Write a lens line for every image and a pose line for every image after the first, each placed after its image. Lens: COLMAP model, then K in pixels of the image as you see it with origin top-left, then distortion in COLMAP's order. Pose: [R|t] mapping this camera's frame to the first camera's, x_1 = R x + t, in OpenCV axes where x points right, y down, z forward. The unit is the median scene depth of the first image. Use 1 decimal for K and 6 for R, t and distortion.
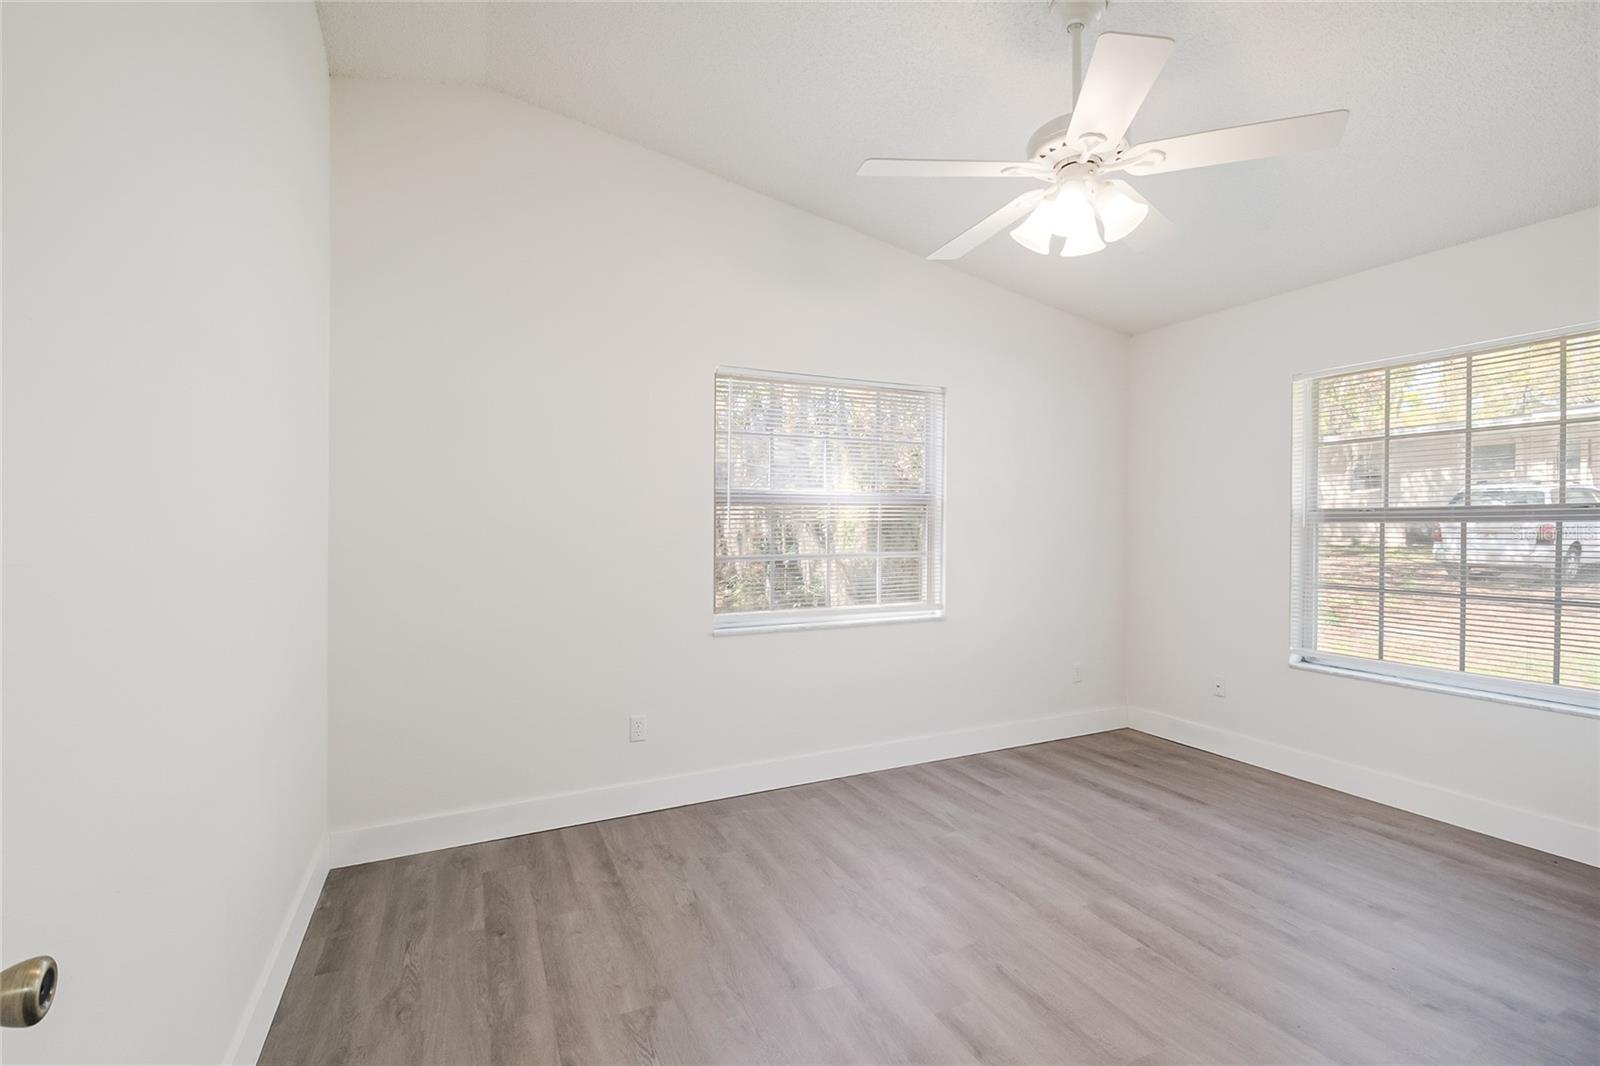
lens RADIAL K [[702.7, 0, 808.8], [0, 702.7, 538.5], [0, 0, 1]] dist [0.015714, -0.012553]
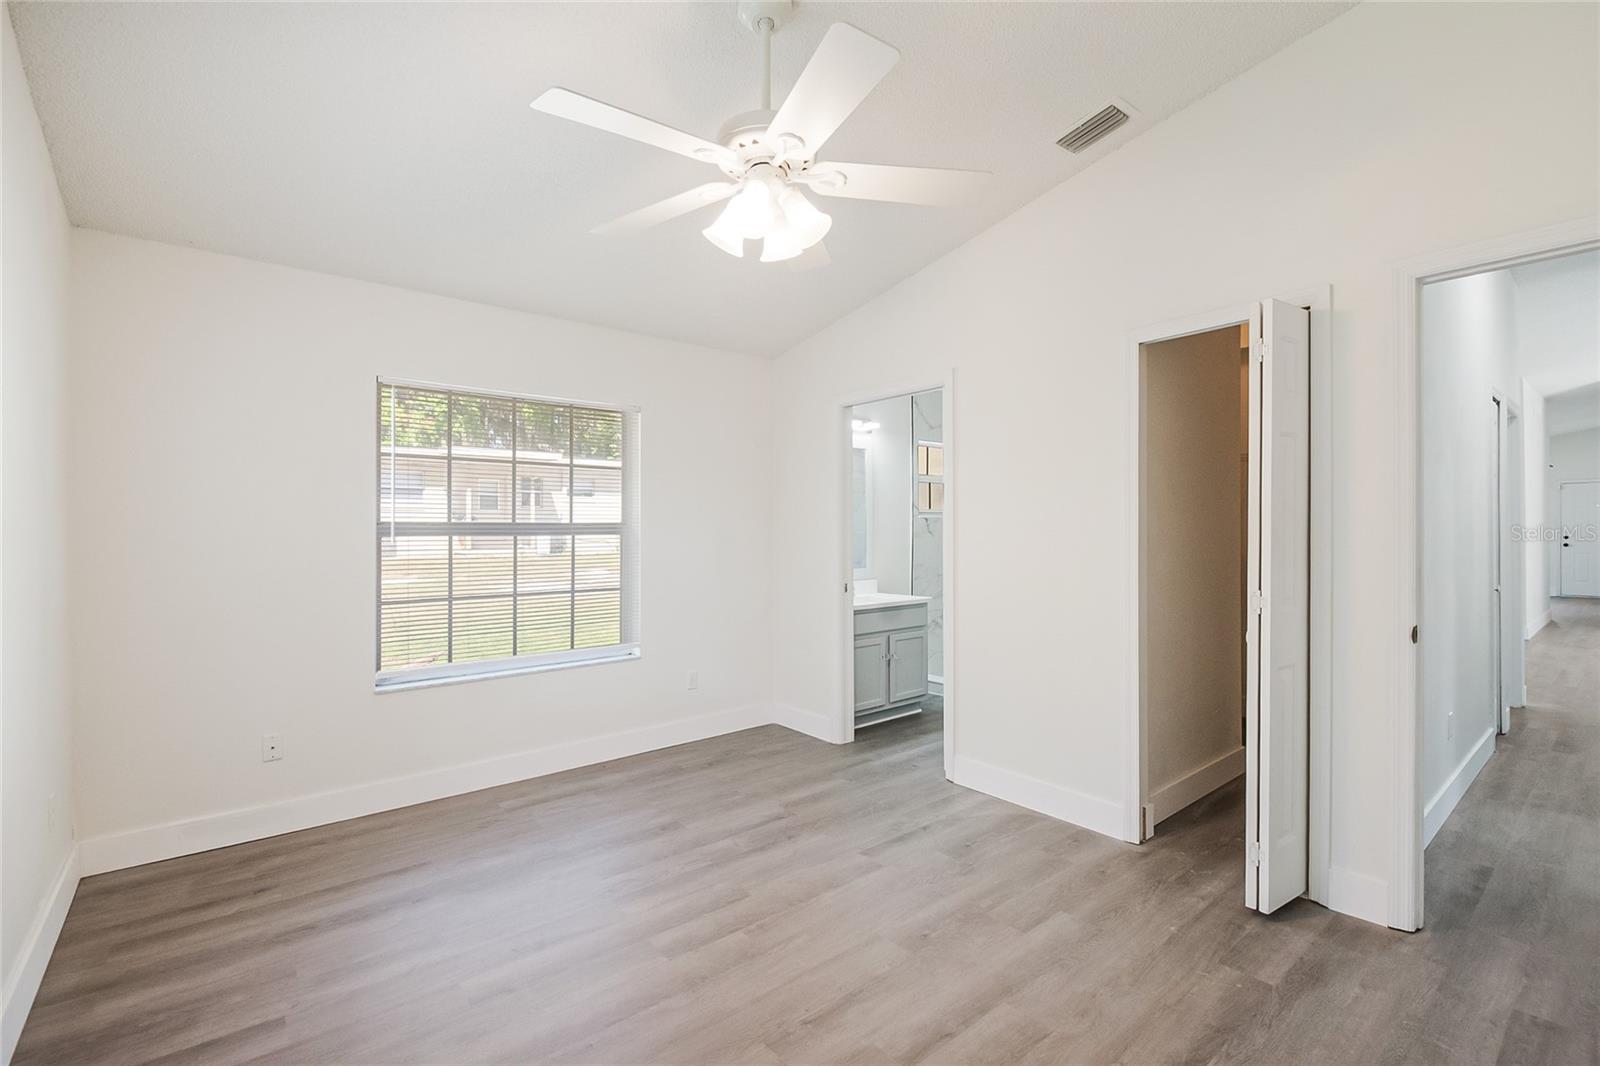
lens RADIAL K [[702.7, 0, 808.8], [0, 702.7, 538.5], [0, 0, 1]] dist [0.015714, -0.012553]
pose [[-0.235278, -0.000033, 0.971928, -0.389379], [0.025357, 0.999659, 0.006173, -0.012137], [-0.971597, 0.026098, -0.235197, 0.756957]]
